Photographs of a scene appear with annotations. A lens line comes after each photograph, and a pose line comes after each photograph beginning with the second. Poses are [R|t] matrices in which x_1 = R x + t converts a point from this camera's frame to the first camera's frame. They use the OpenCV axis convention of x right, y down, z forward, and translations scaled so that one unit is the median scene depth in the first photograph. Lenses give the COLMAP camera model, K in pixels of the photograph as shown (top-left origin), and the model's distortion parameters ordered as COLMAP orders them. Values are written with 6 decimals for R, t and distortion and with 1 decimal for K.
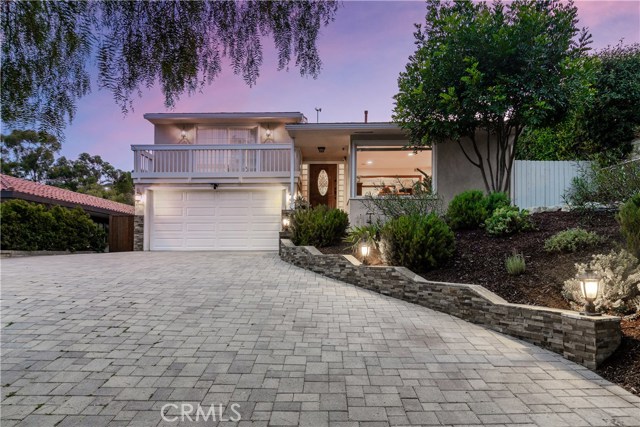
lens RADIAL K [[409.5, 0, 319.5], [0, 409.5, 233.9], [0, 0, 1]] dist [0.000024, -0.001293]
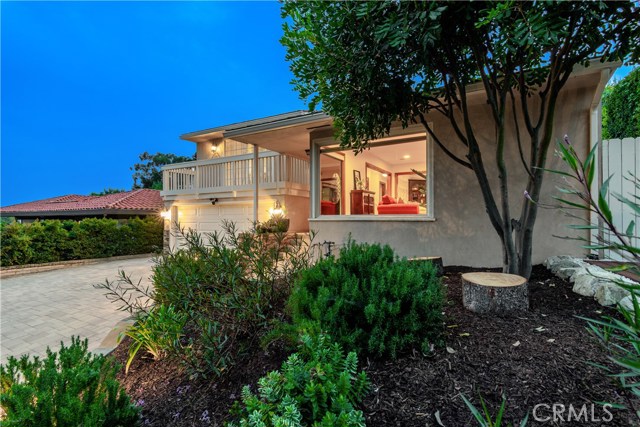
lens RADIAL K [[311.7, 0, 320.0], [0, 311.7, 213.5], [0, 0, 1]] dist [0.004228, 0.000280]
pose [[0.889610, -0.013223, -0.456530, 0.330809], [0.022555, 0.999633, 0.014998, -0.101031], [0.456164, -0.023639, 0.889582, 0.489688]]
